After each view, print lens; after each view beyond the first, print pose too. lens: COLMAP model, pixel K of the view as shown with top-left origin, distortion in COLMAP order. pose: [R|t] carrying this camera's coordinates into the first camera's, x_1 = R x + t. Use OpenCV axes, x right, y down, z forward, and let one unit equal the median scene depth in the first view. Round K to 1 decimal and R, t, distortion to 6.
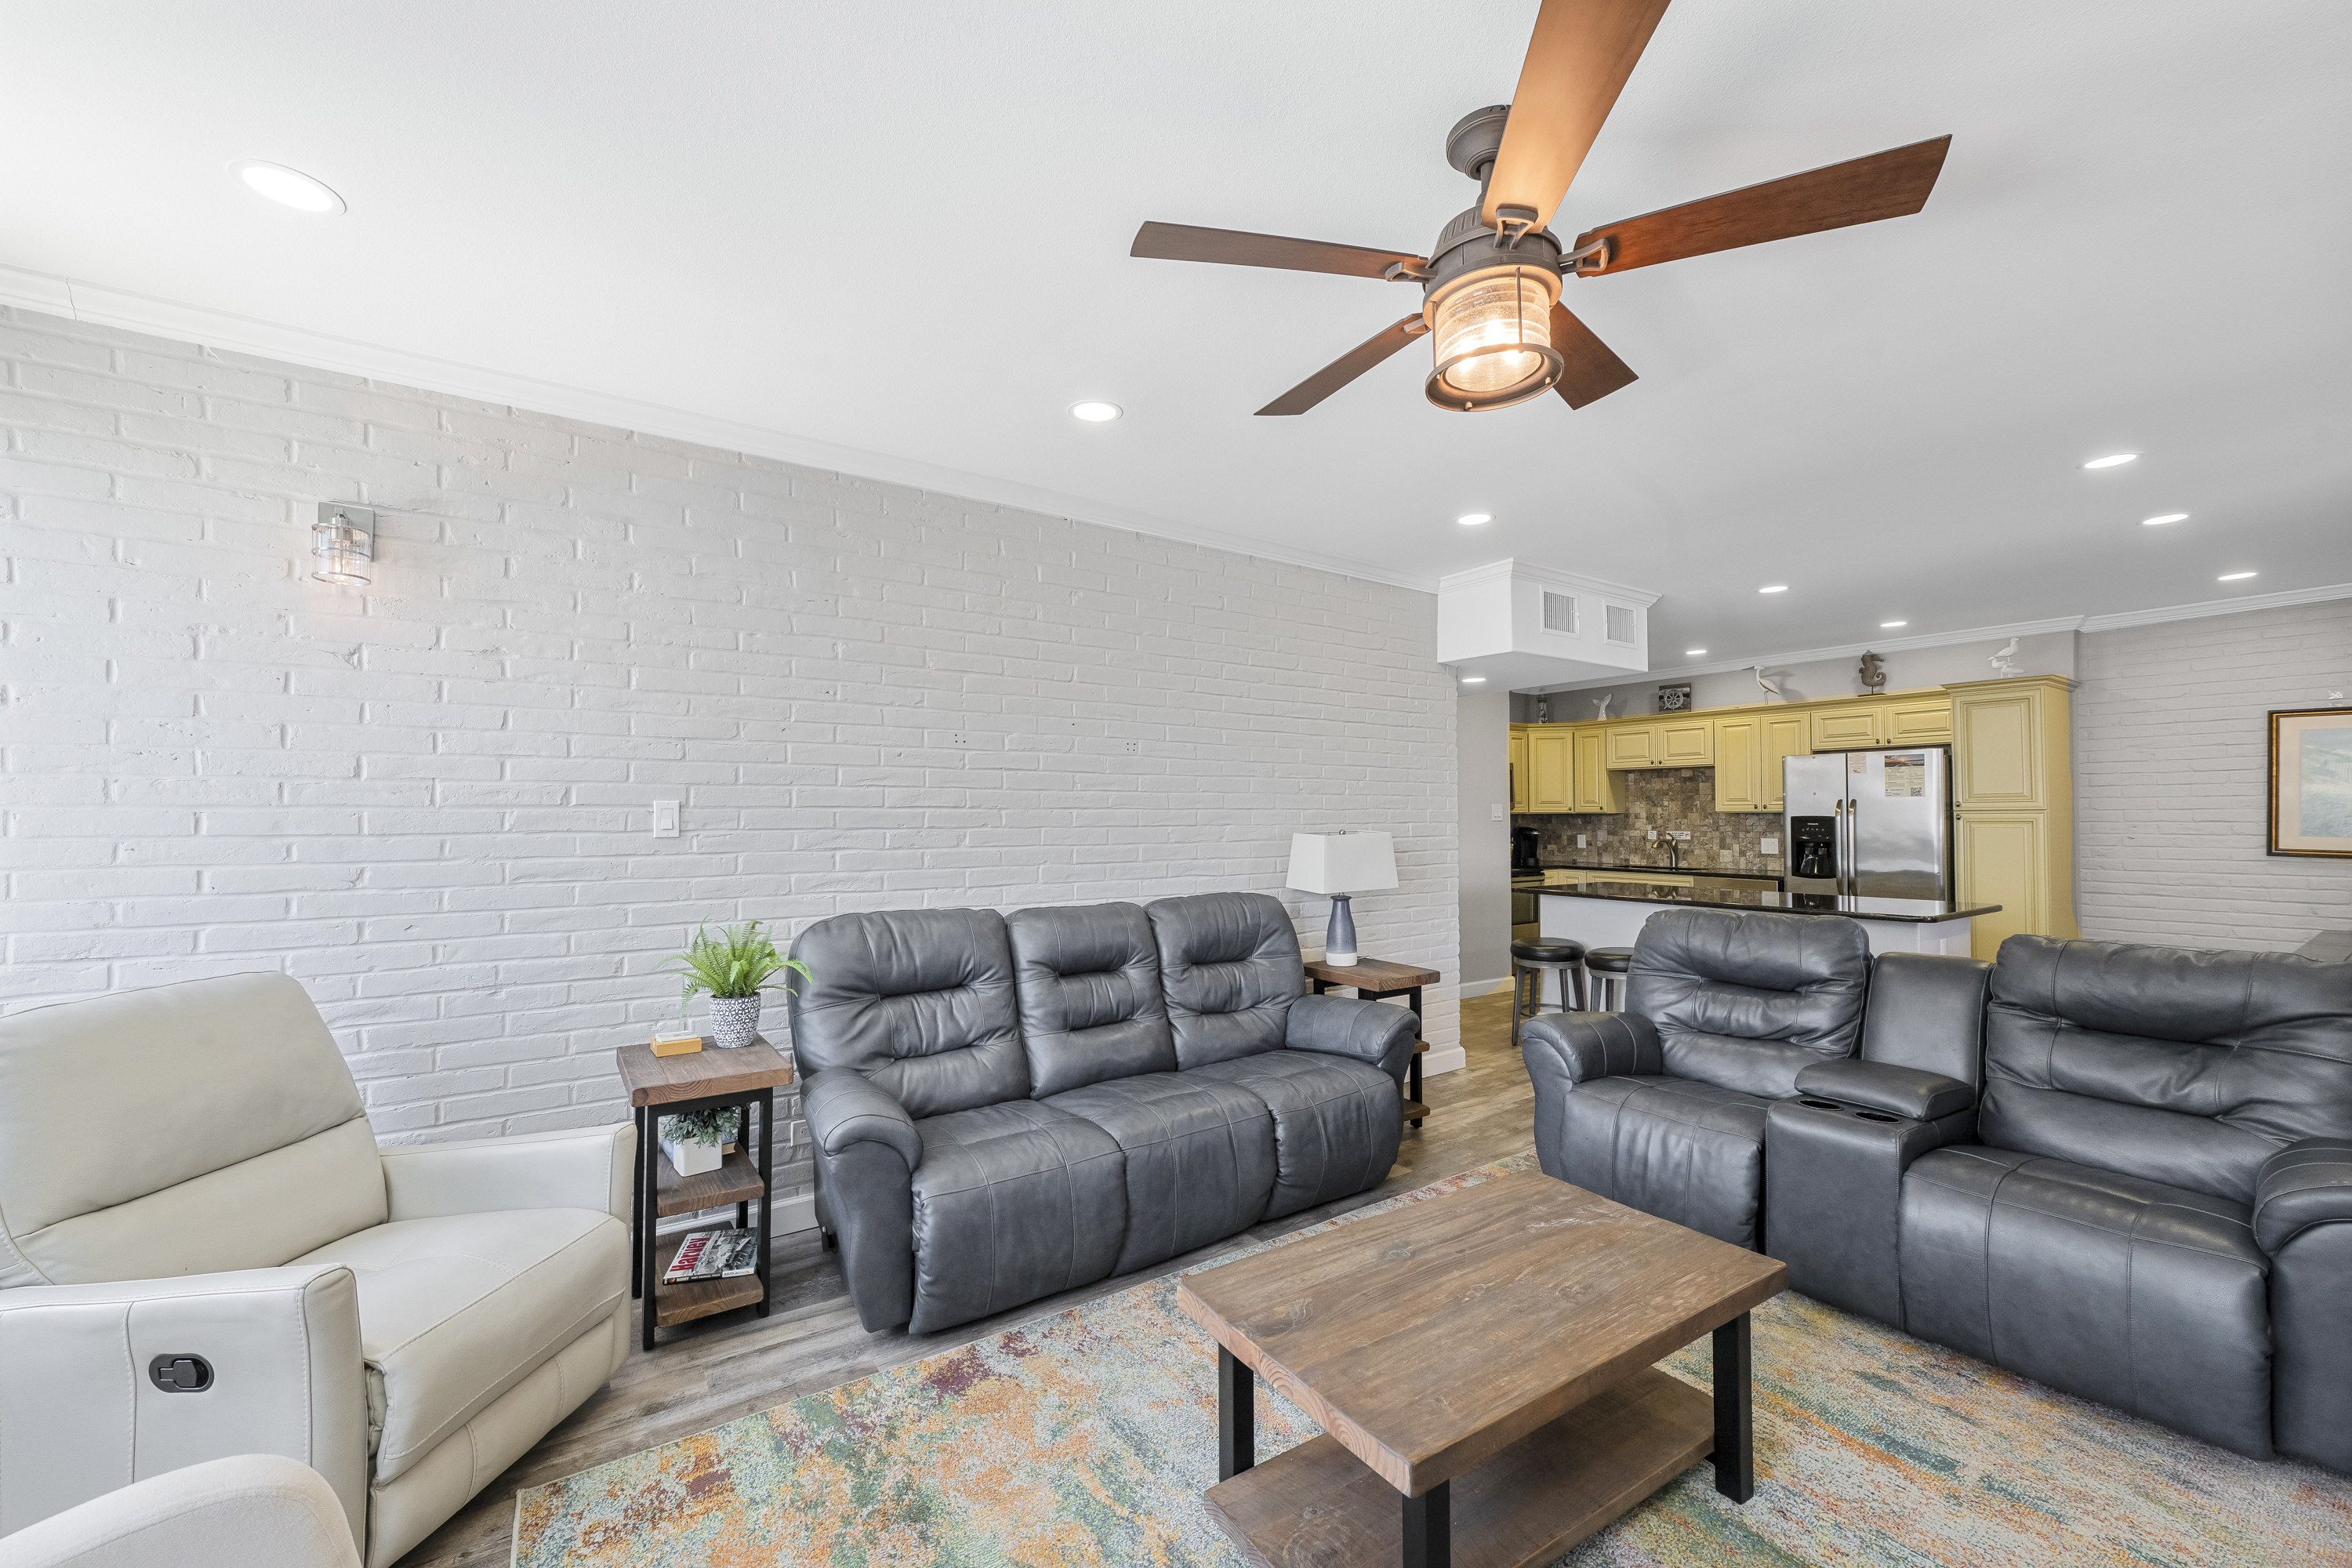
lens RADIAL K [[926.5, 0, 1176.9], [0, 926.5, 799.8], [0, 0, 1]] dist [-0.000174, 0.000022]
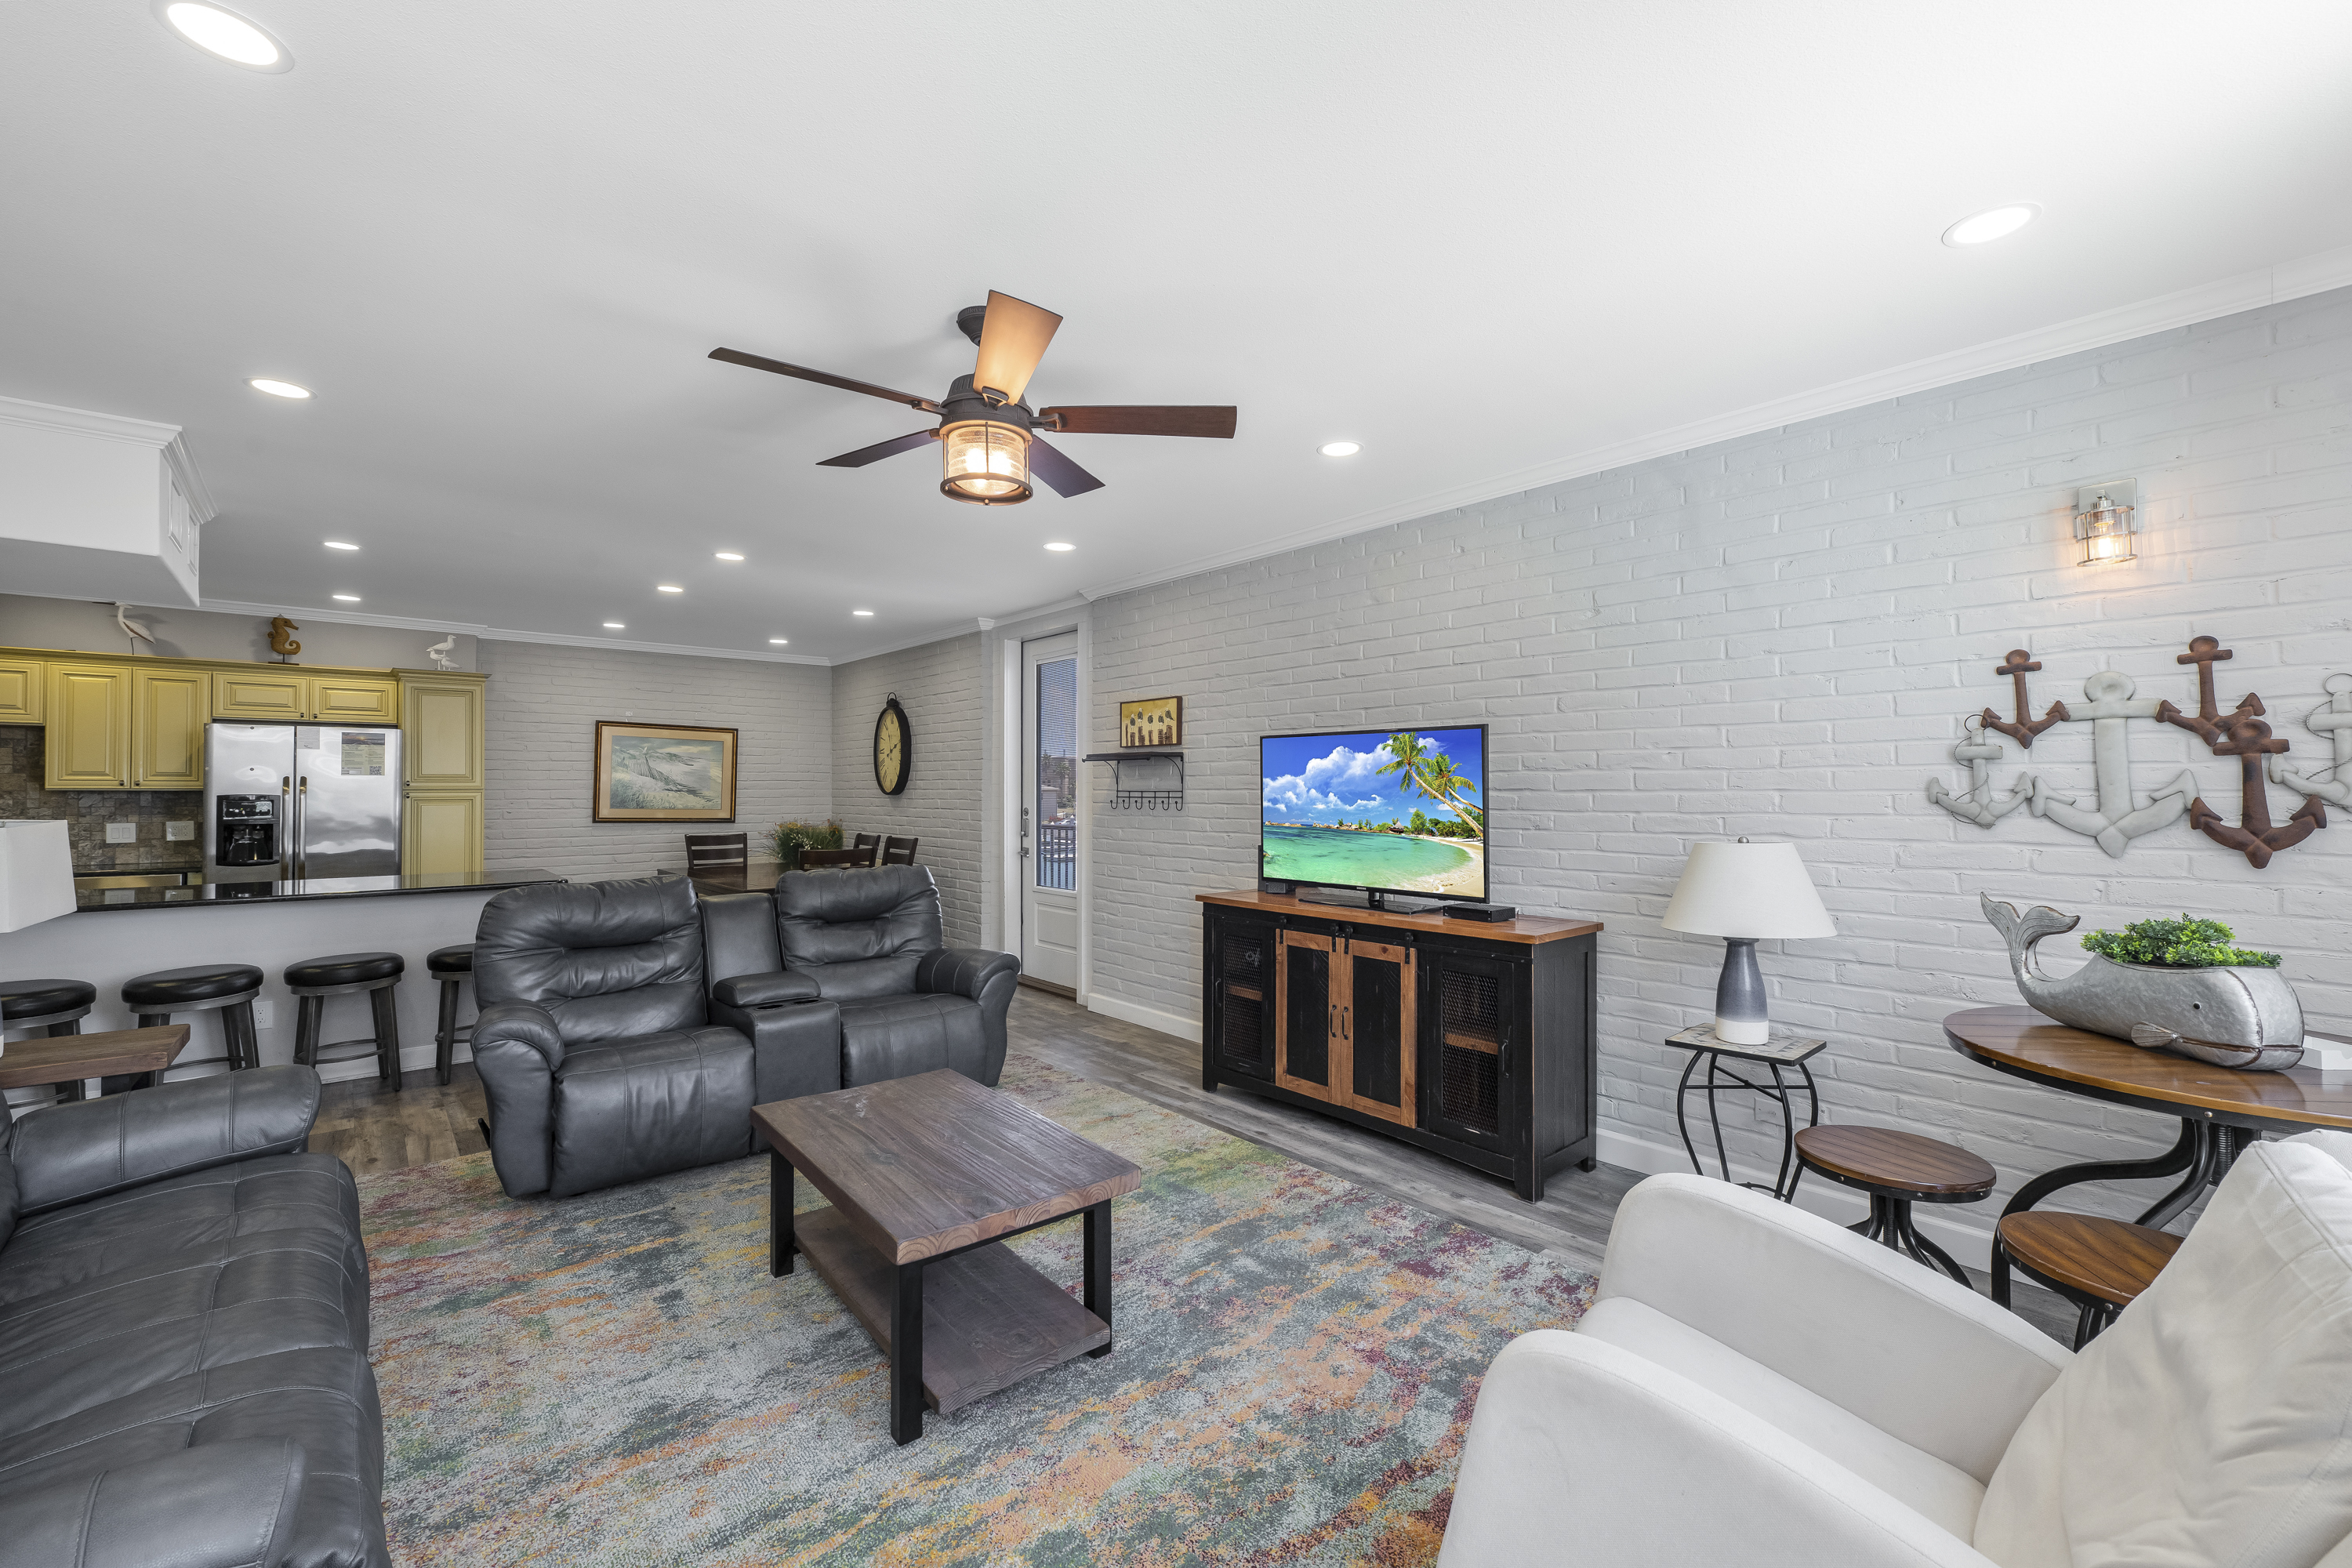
lens RADIAL K [[953.2, 0, 1187.6], [0, 953.2, 772.1], [0, 0, 1]] dist [-0.003212, 0.000087]
pose [[-0.112465, 0.023706, 0.993373, -0.298013], [-0.015668, 0.999549, -0.025627, 0.004992], [-0.993532, -0.018446, -0.112043, 0.218362]]
